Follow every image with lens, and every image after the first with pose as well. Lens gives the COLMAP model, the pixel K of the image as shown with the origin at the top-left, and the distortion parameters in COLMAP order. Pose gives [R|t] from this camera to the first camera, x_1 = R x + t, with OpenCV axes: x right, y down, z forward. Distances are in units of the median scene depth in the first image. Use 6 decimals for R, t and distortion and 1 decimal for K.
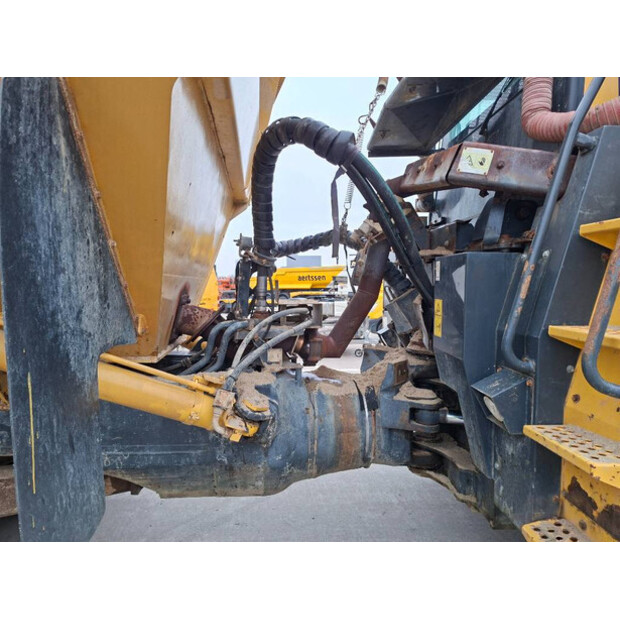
lens RADIAL K [[429.1, 0, 306.8], [0, 429.1, 307.9], [0, 0, 1]] dist [0.120928, -0.132919]
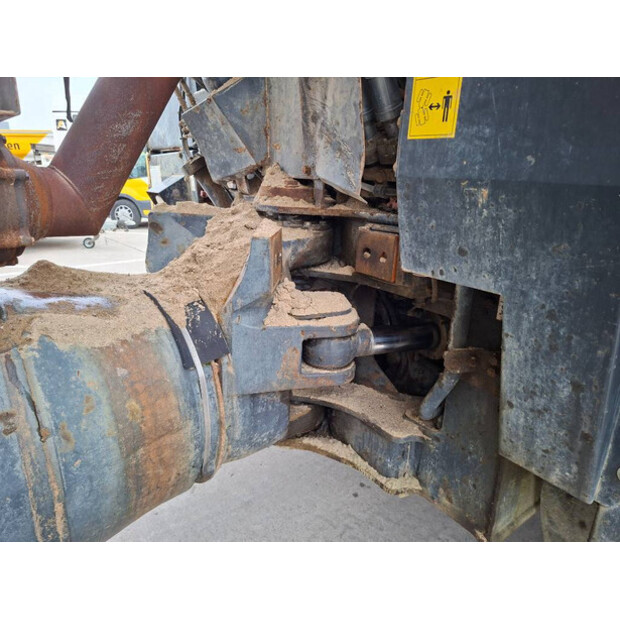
lens RADIAL K [[429.1, 0, 306.8], [0, 429.1, 307.9], [0, 0, 1]] dist [0.120928, -0.132919]
pose [[0.828076, -0.148831, 0.540500, 0.018049], [0.007859, 0.967104, 0.254259, 0.091595], [-0.560561, -0.206297, 0.802005, 0.657834]]
